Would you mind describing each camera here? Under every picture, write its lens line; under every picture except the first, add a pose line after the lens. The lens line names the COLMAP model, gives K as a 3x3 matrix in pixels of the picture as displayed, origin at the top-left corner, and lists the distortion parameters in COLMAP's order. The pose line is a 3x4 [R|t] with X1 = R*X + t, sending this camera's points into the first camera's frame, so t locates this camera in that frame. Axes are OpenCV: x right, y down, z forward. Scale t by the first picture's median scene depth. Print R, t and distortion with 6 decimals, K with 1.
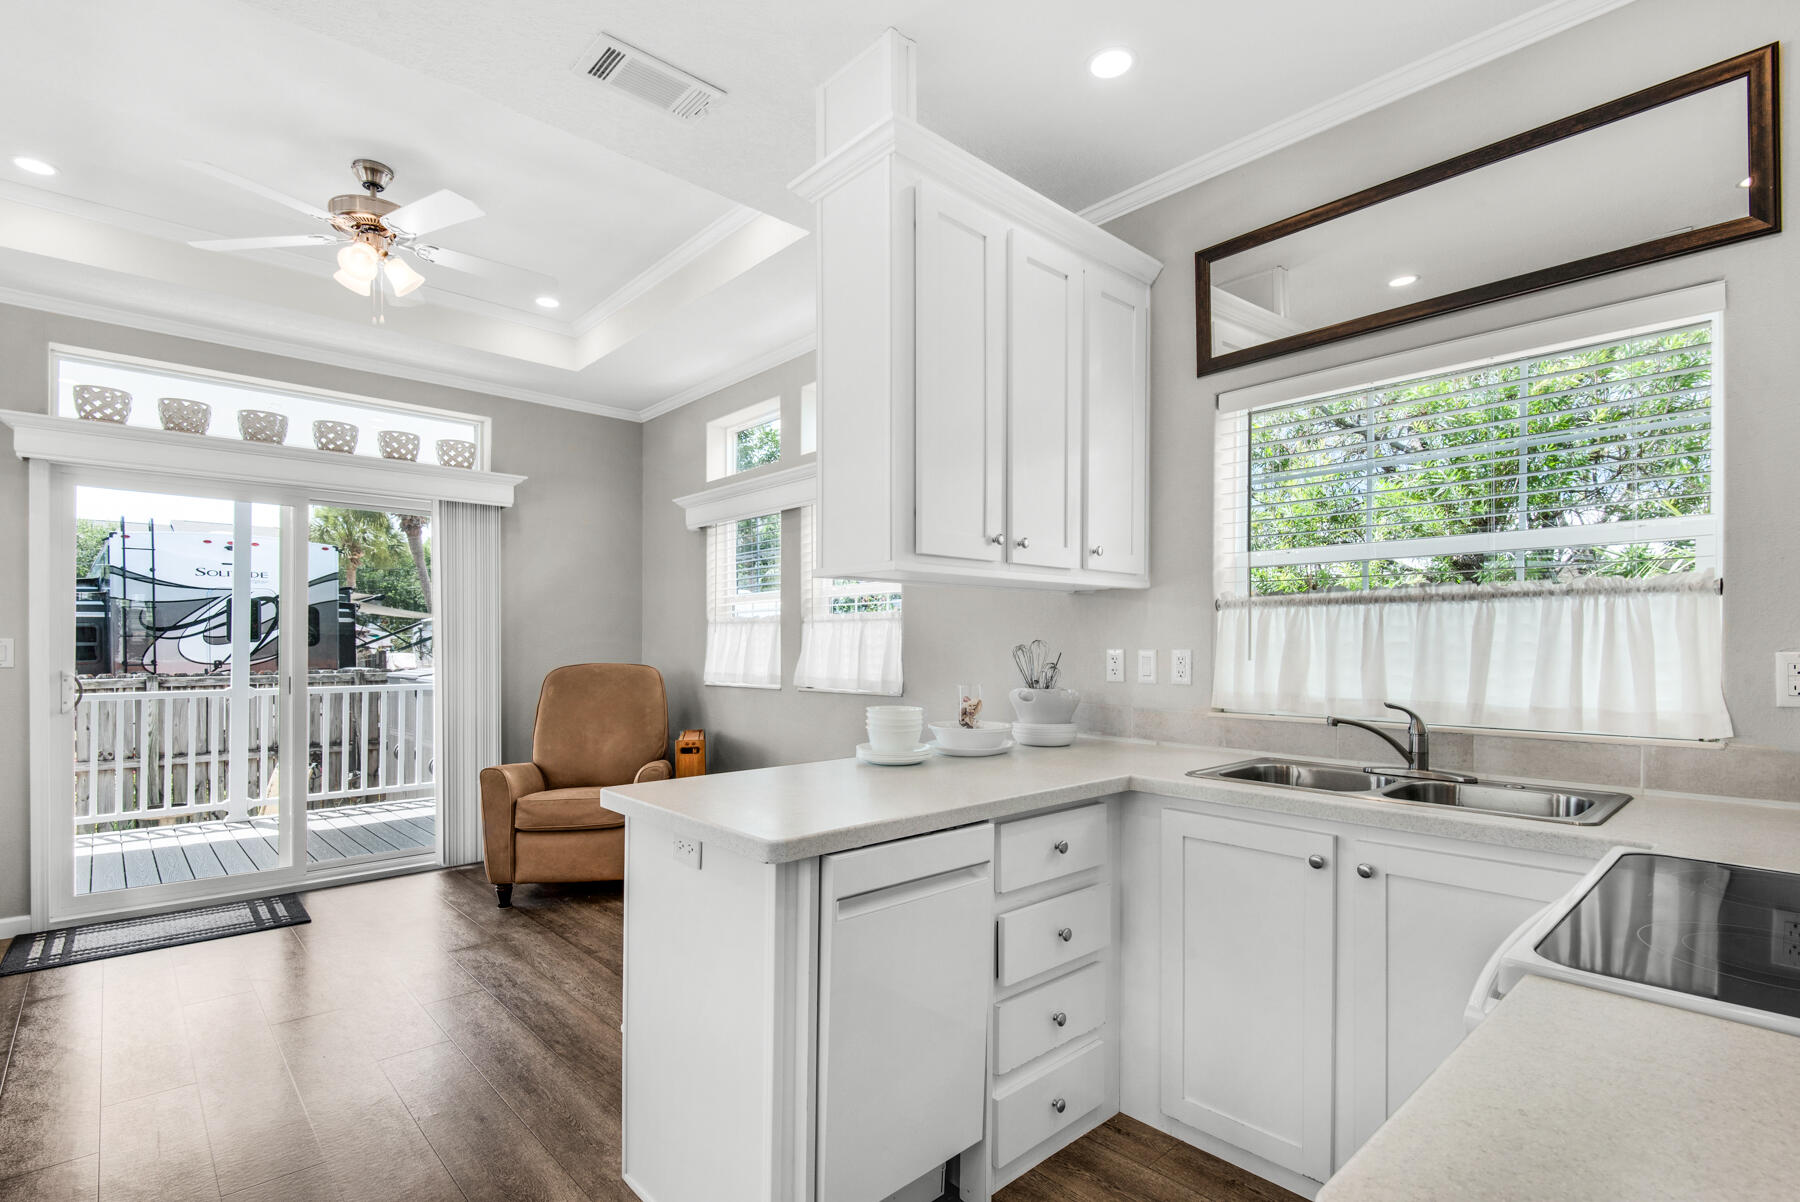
lens RADIAL K [[849.5, 0, 905.5], [0, 849.5, 646.6], [0, 0, 1]] dist [0.012257, -0.016281]
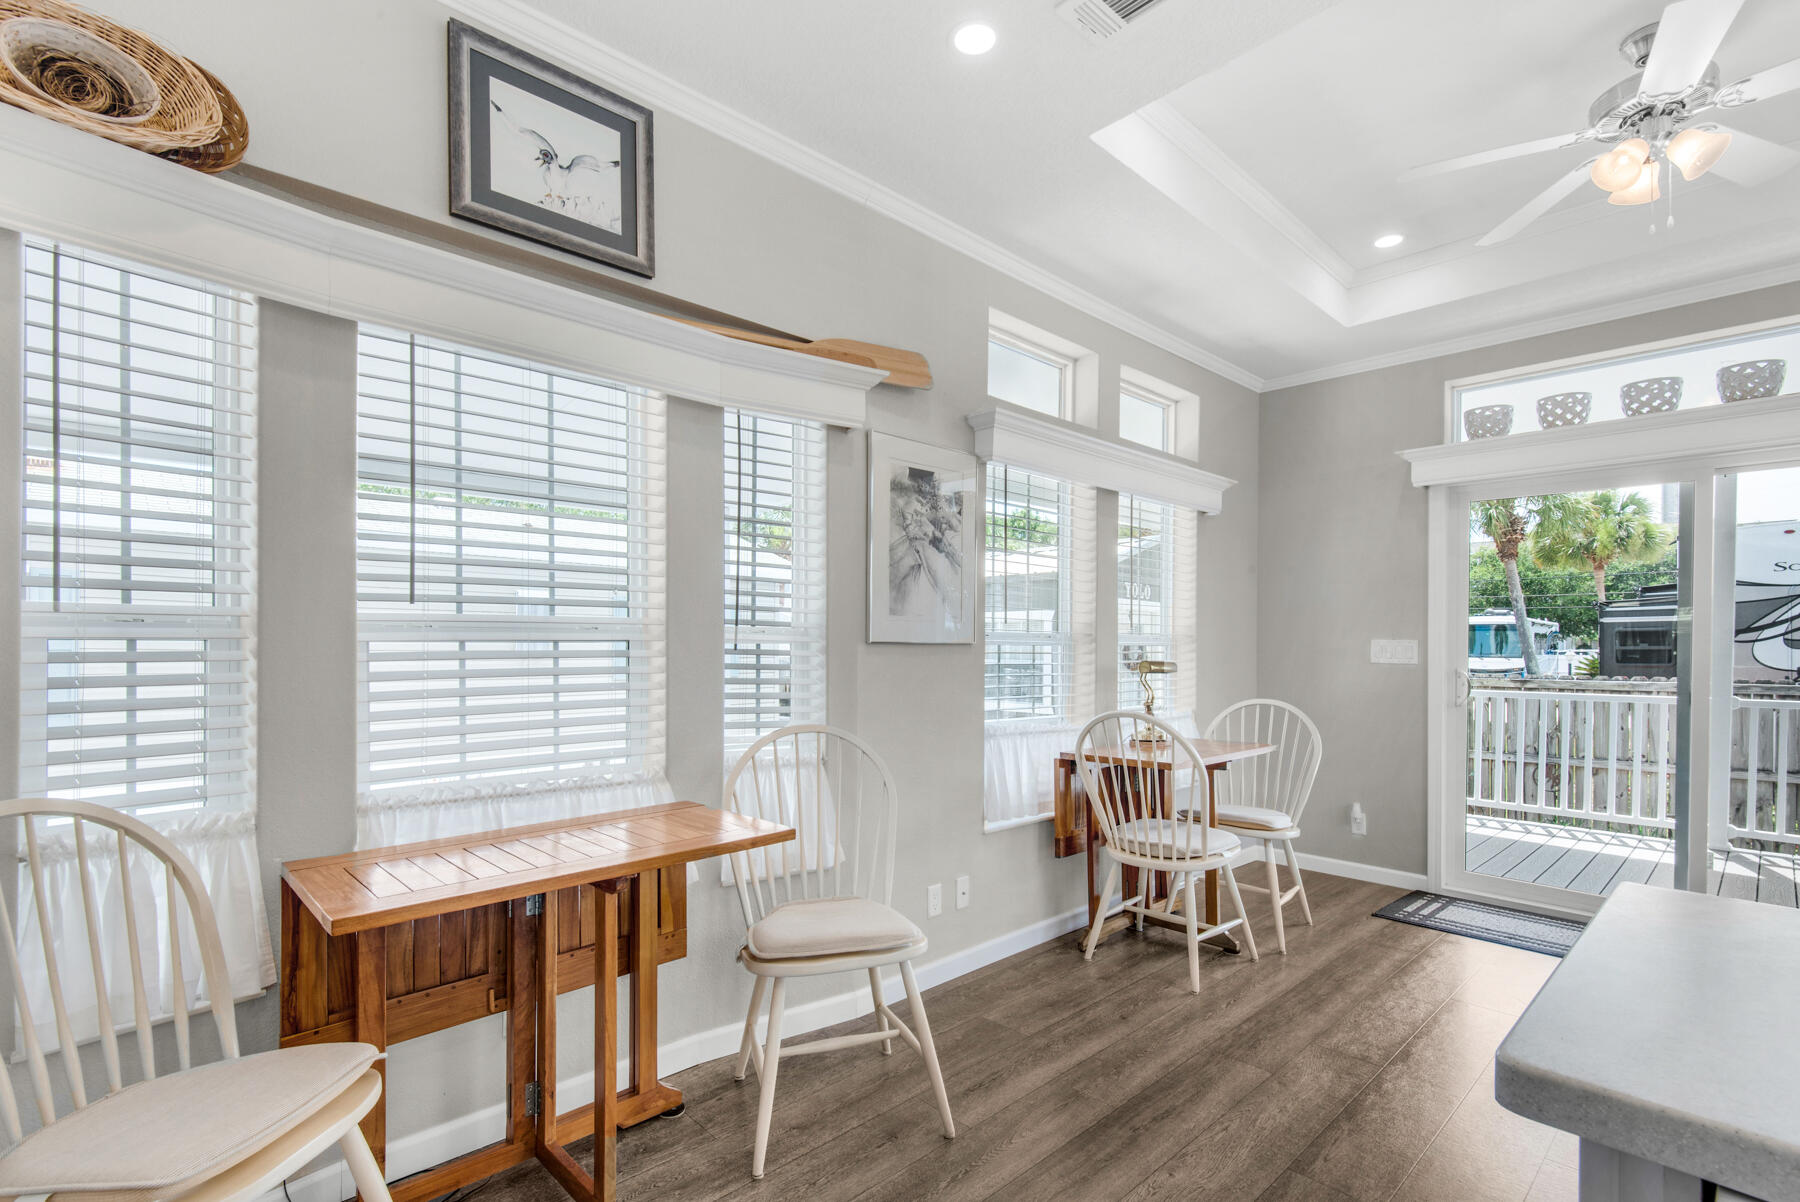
lens RADIAL K [[818.9, 0, 901.5], [0, 818.9, 647.3], [0, 0, 1]] dist [0.033447, -0.026509]
pose [[0.002413, 0.001554, -0.999996, 0.103662], [-0.006309, 0.999979, 0.001538, 0.003277], [0.999977, 0.006305, 0.002423, 0.253592]]
